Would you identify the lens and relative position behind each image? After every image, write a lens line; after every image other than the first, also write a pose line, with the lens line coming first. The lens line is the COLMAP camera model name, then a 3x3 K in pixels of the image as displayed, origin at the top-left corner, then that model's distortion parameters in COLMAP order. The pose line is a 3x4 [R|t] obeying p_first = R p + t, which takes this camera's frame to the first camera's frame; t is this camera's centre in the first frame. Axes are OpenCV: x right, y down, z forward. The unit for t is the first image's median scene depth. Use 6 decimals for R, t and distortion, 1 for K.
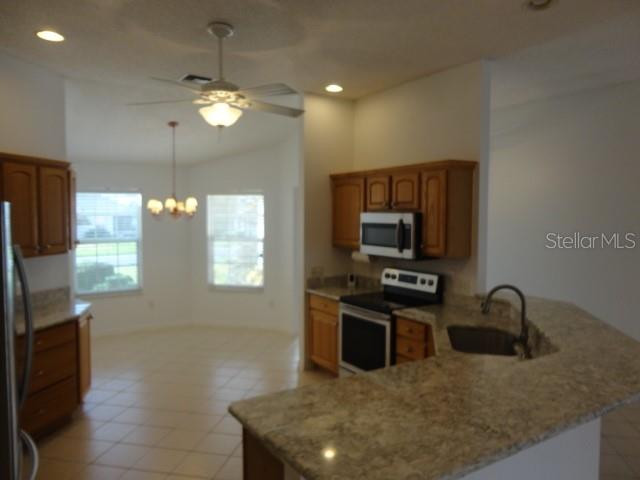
lens RADIAL K [[467.9, 0, 319.4], [0, 467.9, 241.3], [0, 0, 1]] dist [-0.007469, 0.003208]
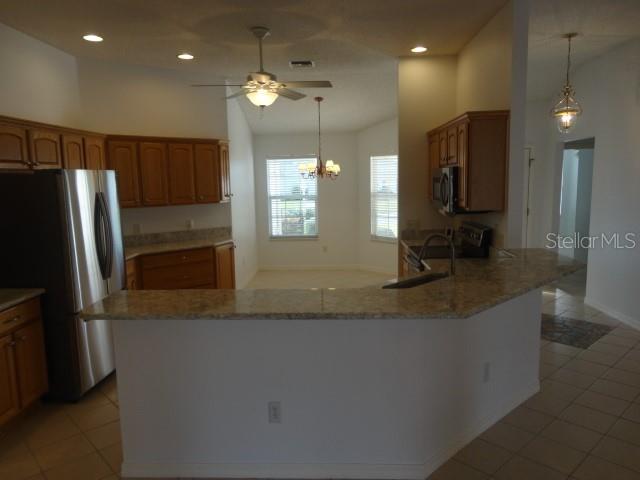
lens RADIAL K [[467.9, 0, 321.5], [0, 467.9, 239.6], [0, 0, 1]] dist [-0.007469, 0.003208]
pose [[0.817688, 0.055974, -0.572934, 0.549708], [-0.011905, 0.996693, 0.080382, 0.018887], [0.575538, -0.058907, 0.815650, -0.011401]]
